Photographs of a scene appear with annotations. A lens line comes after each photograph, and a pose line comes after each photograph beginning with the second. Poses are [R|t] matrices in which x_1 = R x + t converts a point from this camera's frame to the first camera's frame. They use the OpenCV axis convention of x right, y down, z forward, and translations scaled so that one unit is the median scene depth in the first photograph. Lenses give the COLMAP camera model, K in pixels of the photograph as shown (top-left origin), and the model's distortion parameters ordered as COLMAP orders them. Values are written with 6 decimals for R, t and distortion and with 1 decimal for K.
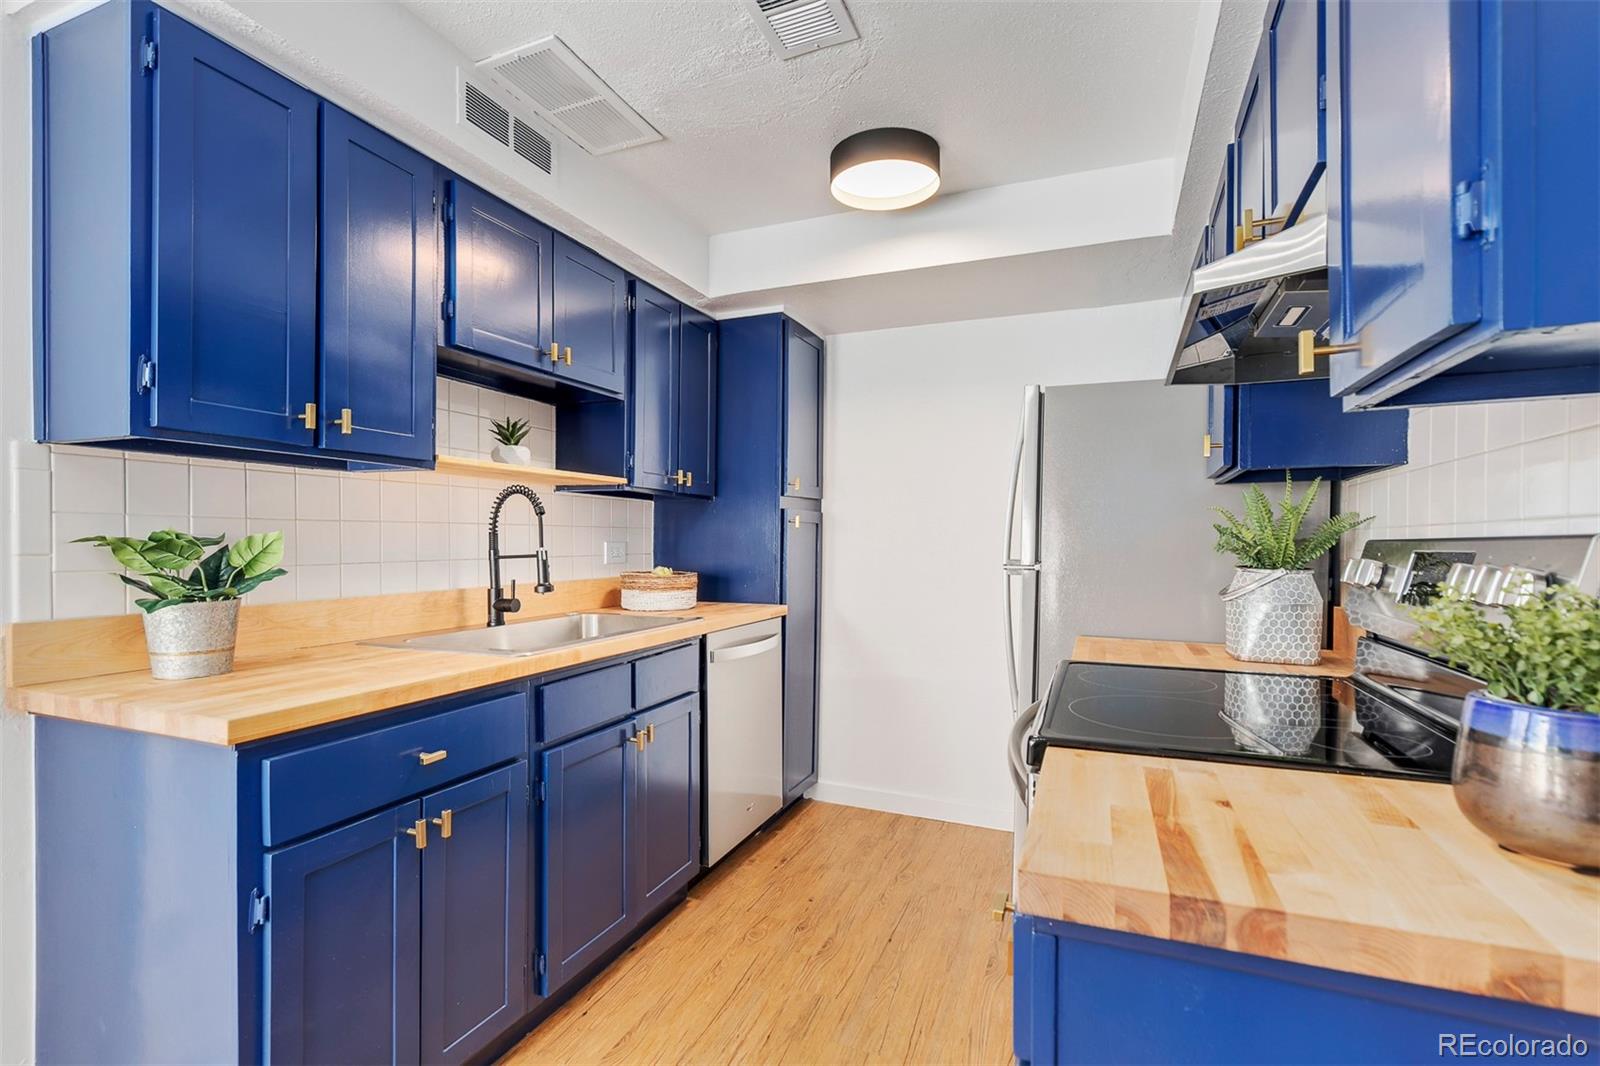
lens RADIAL K [[734.6, 0, 800.8], [0, 734.6, 548.4], [0, 0, 1]] dist [-0.001441, -0.000127]
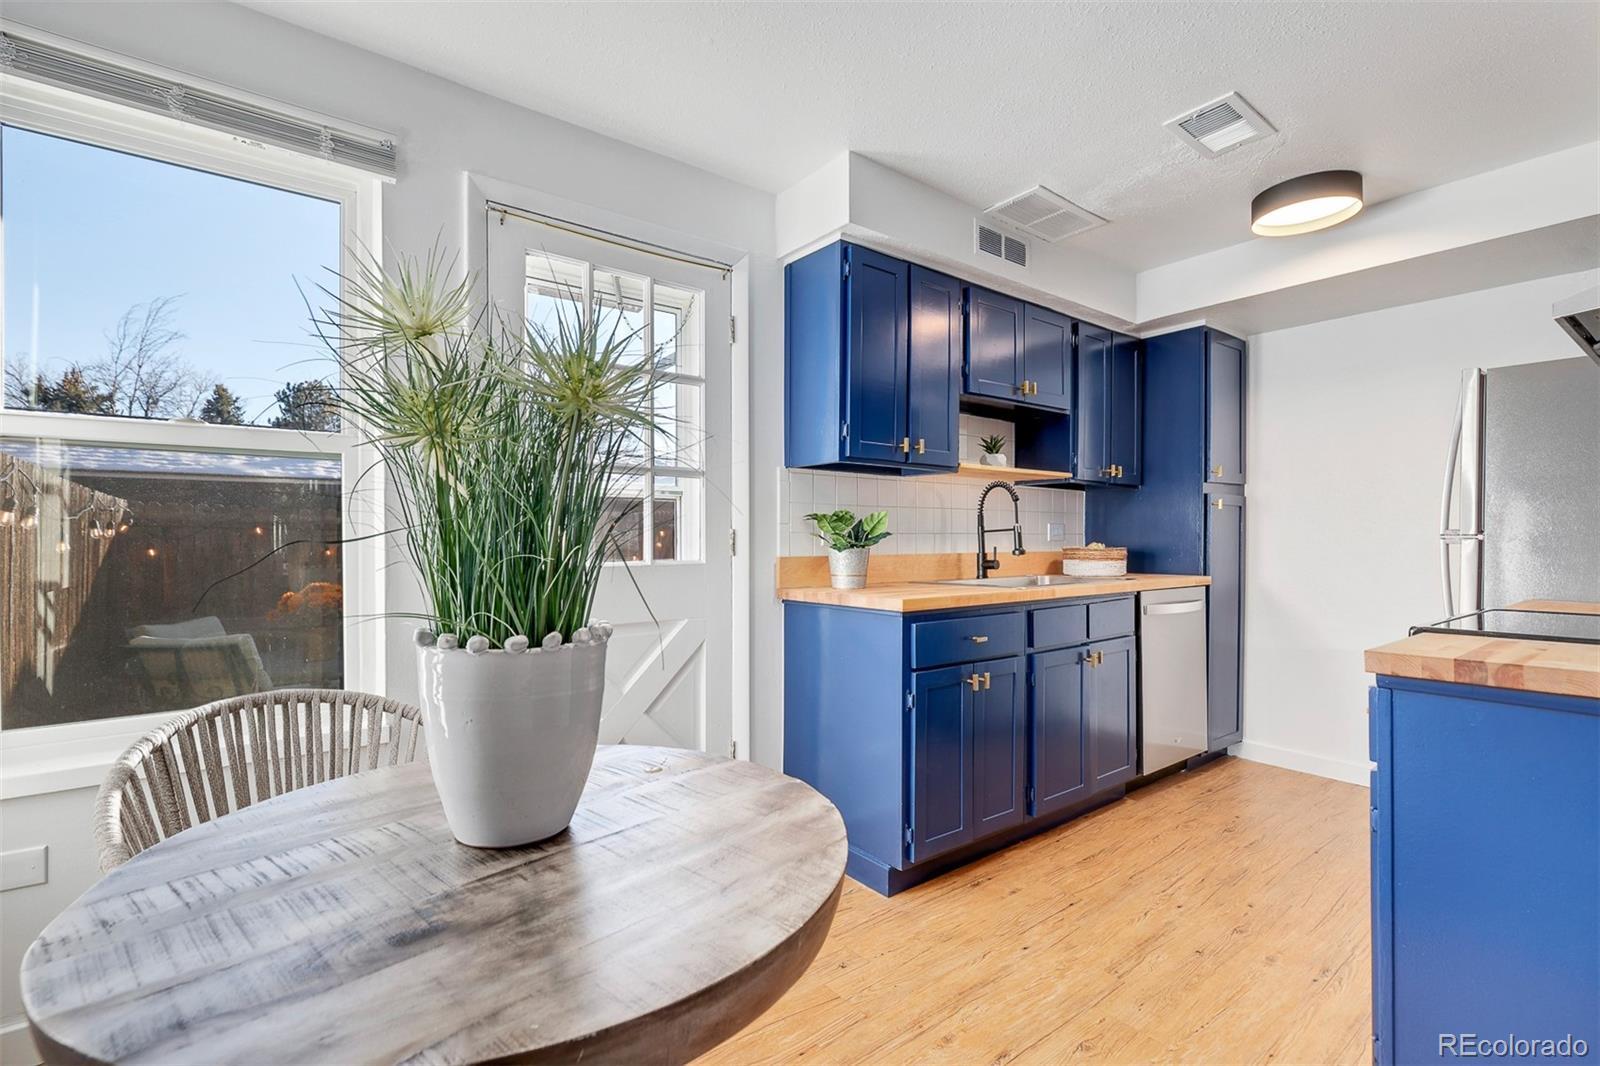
lens RADIAL K [[726.3, 0, 799.5], [0, 726.3, 535.6], [0, 0, 1]] dist [-0.002100, -0.000944]
pose [[0.867984, -0.006270, -0.496552, -0.017872], [-0.002198, 0.999862, -0.016469, 0.046299], [0.496587, 0.015386, 0.867851, -0.440187]]
